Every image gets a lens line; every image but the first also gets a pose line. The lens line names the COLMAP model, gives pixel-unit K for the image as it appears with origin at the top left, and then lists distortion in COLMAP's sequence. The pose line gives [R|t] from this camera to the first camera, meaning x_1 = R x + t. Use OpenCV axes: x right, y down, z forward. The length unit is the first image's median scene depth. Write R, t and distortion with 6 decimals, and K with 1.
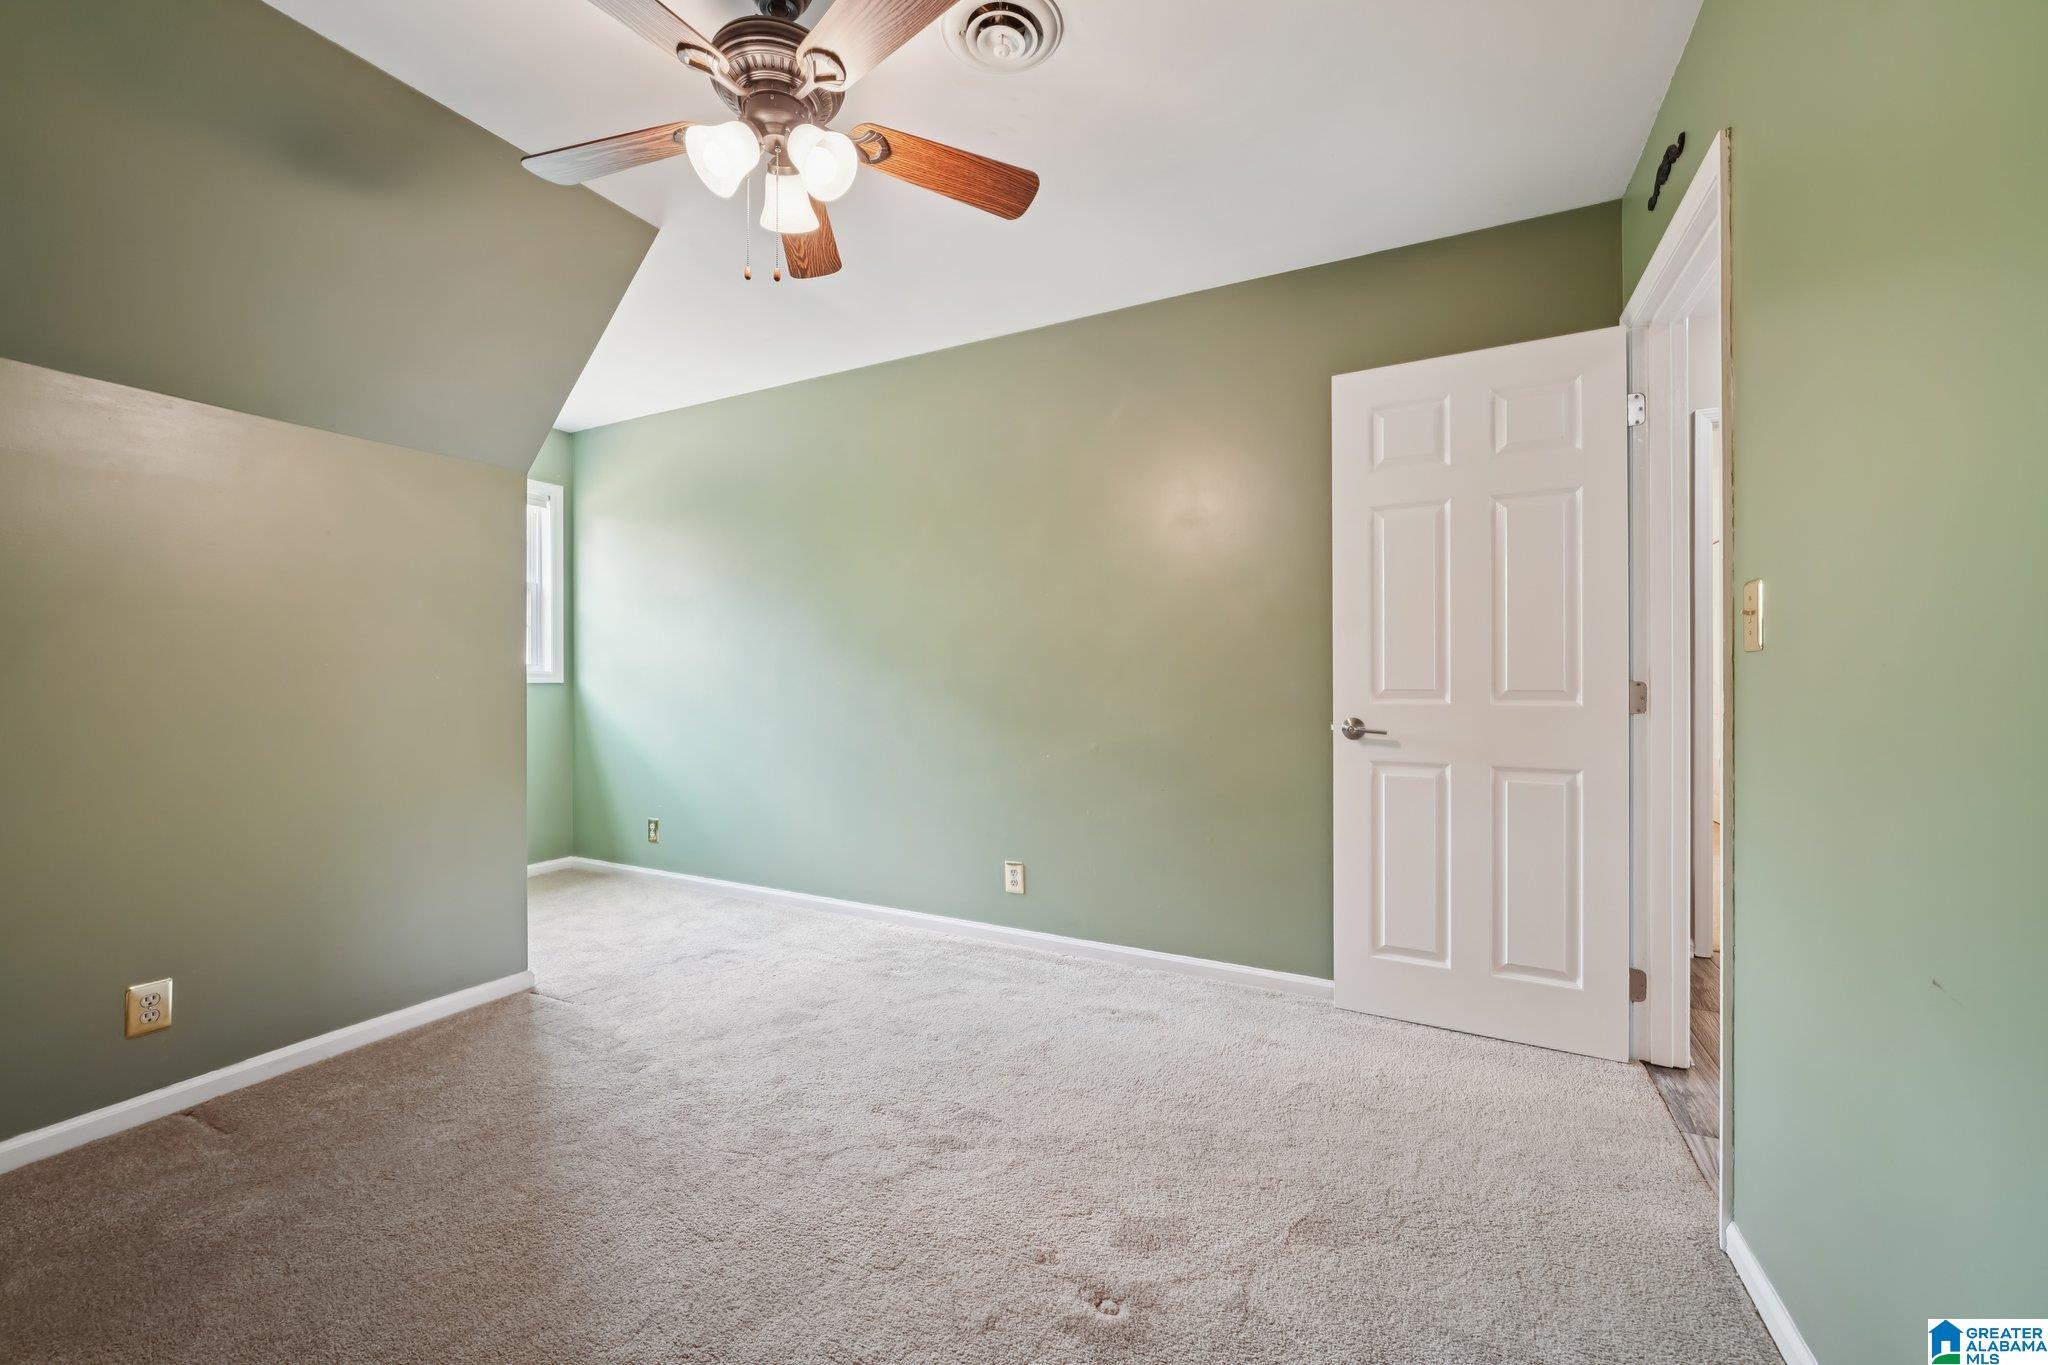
lens RADIAL K [[805.1, 0, 1019.4], [0, 805.1, 672.3], [0, 0, 1]] dist [0.002720, 0.000368]
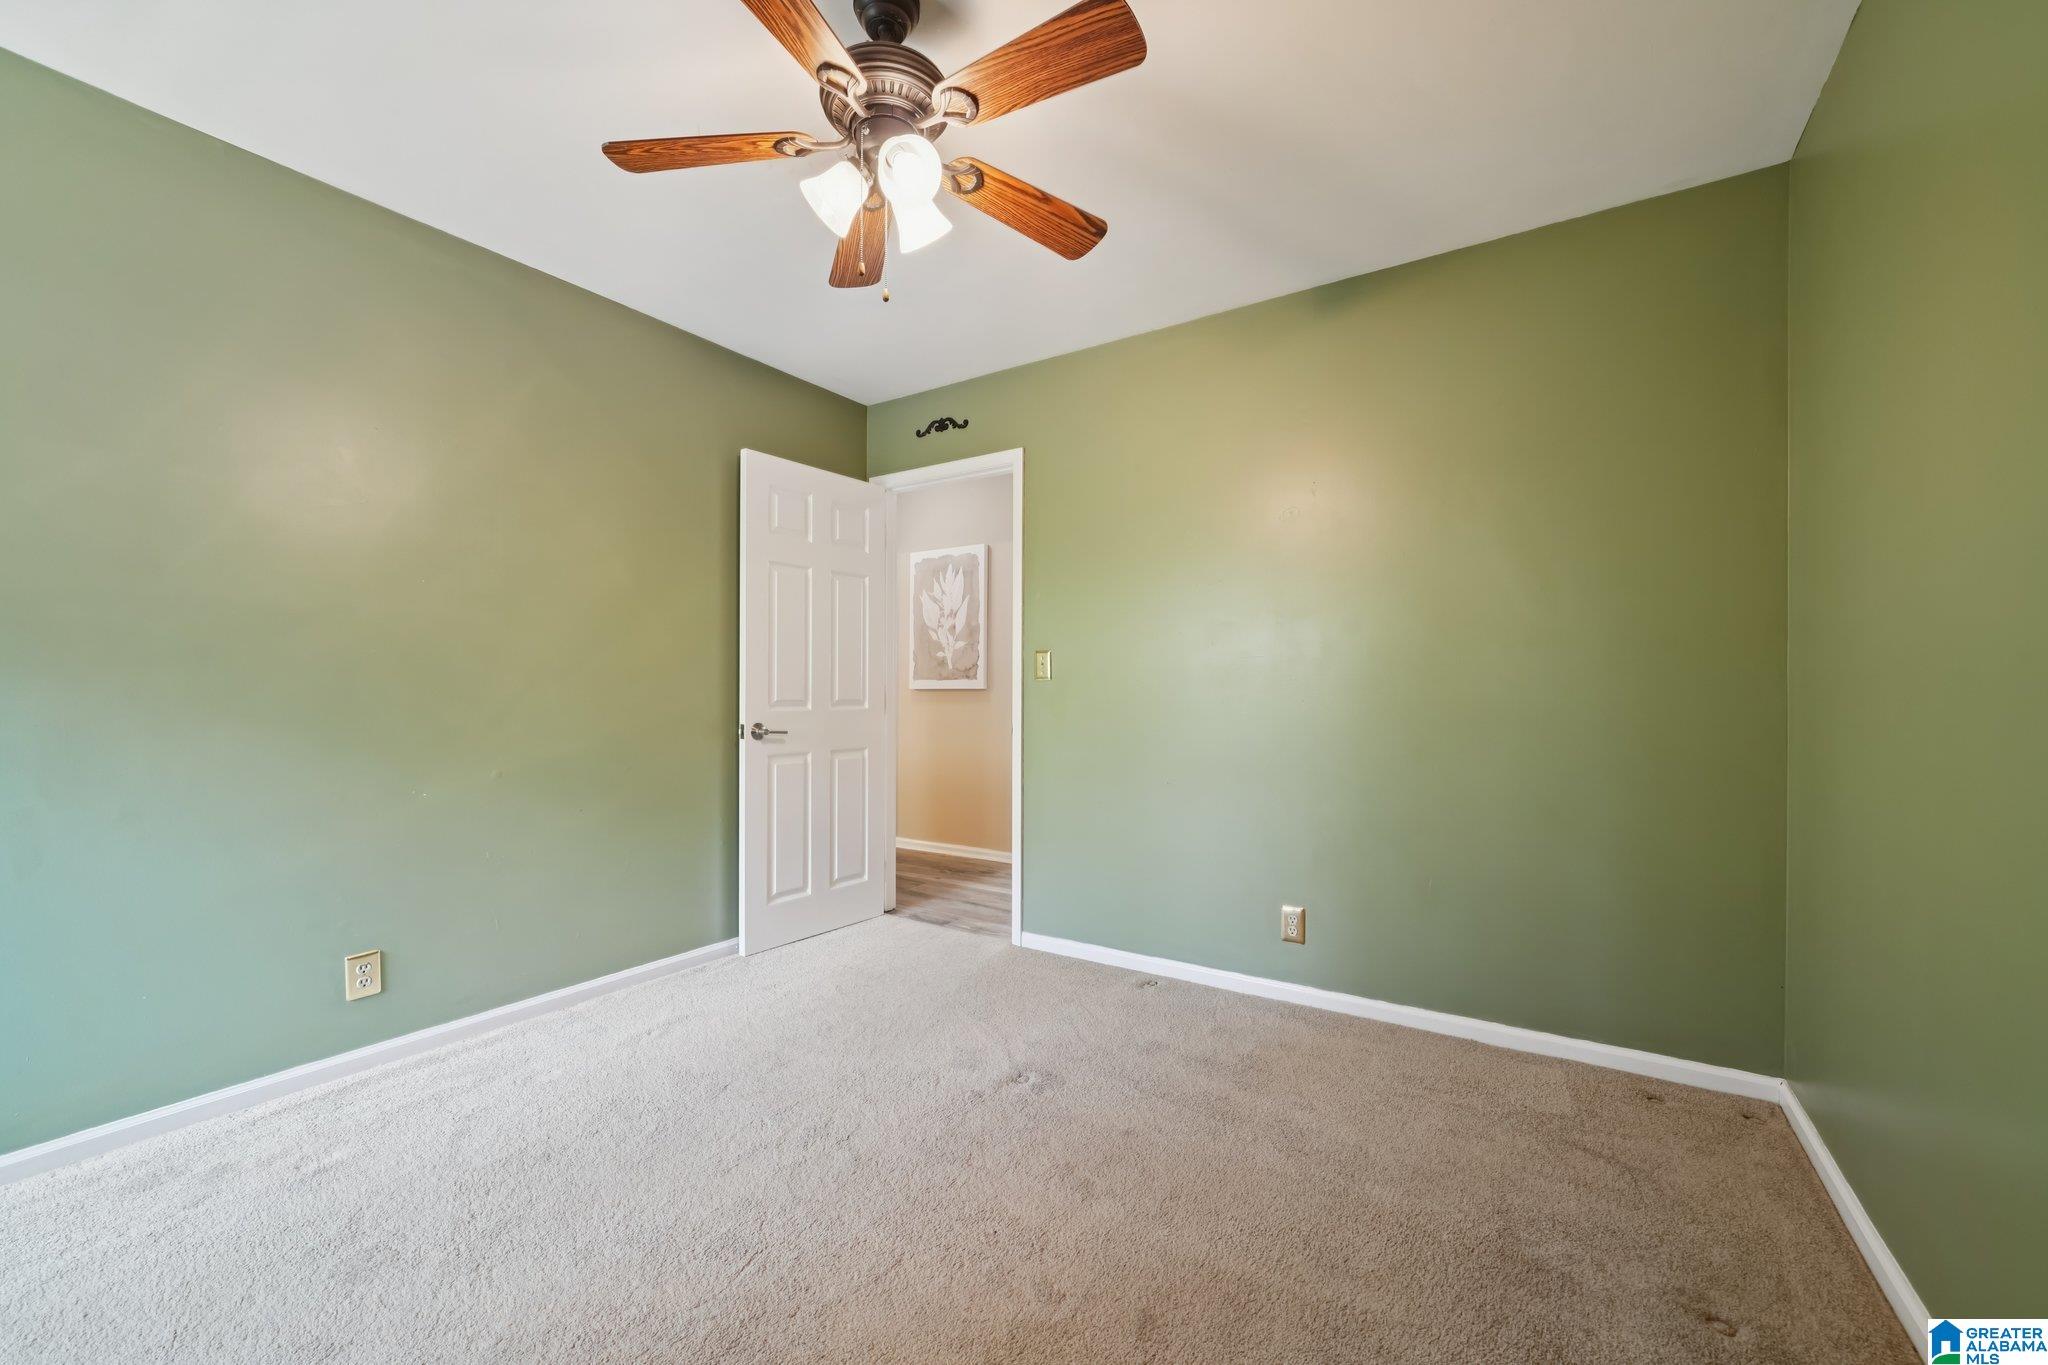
lens RADIAL K [[805.1, 0, 1016.7], [0, 805.1, 693.5], [0, 0, 1]] dist [0.002720, 0.000368]
pose [[0.112482, 0.001308, 0.993653, -0.815015], [-0.005958, 0.999982, -0.000642, 0.008790], [-0.993636, -0.005848, 0.112488, 0.456744]]
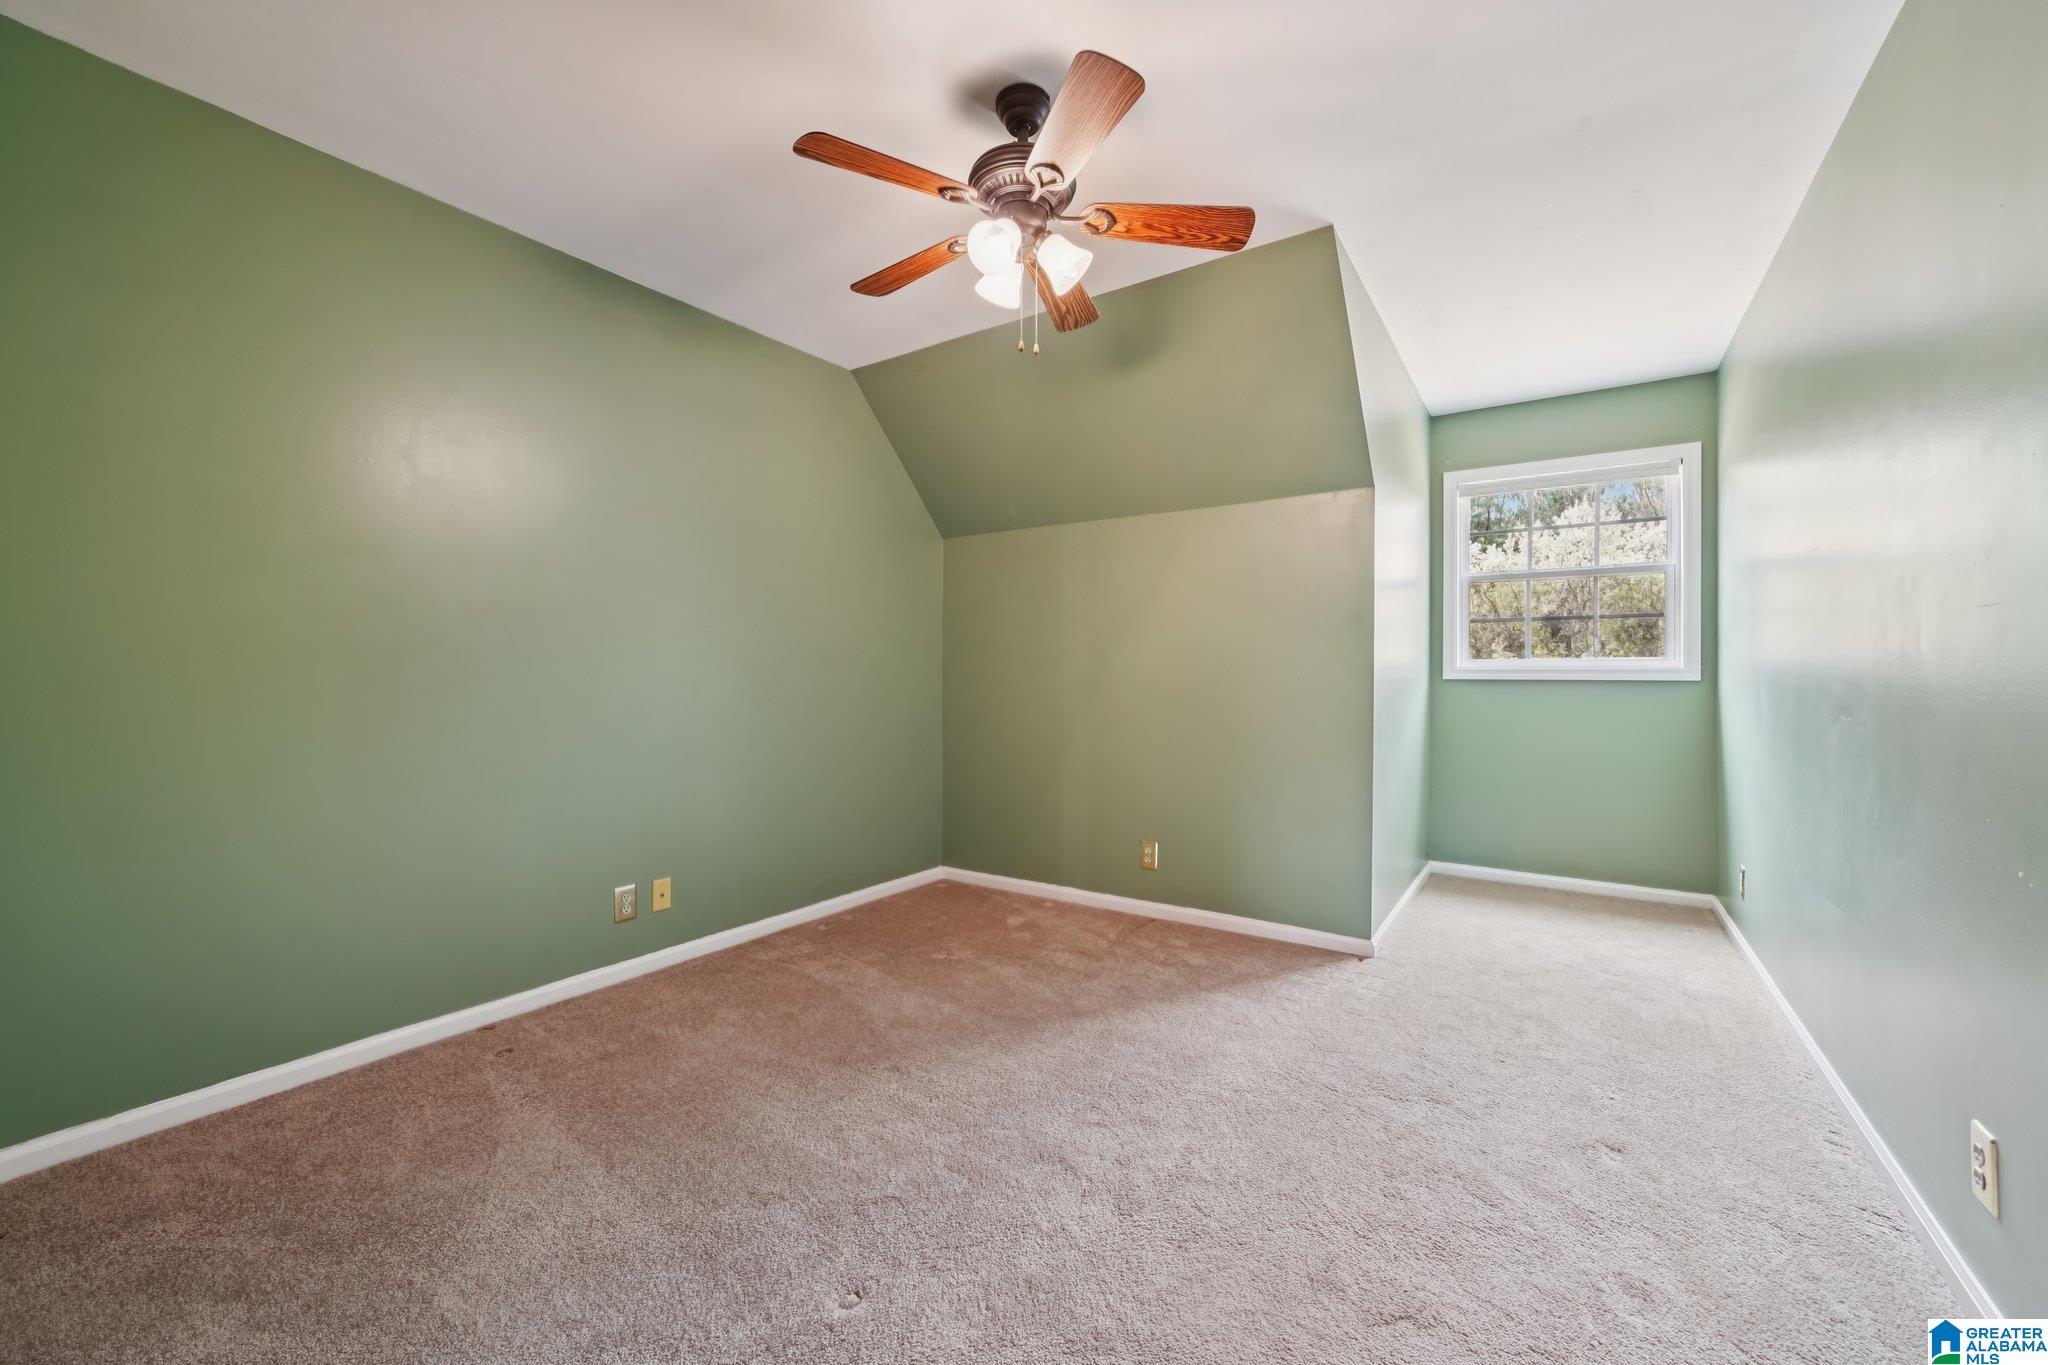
lens RADIAL K [[805.1, 0, 1026.1], [0, 805.1, 677.7], [0, 0, 1]] dist [0.002720, 0.000368]
pose [[-0.114675, 0.008634, -0.993366, 0.584712], [0.007202, 0.999943, 0.007860, -0.001906], [0.993377, -0.006253, -0.114730, 0.723613]]
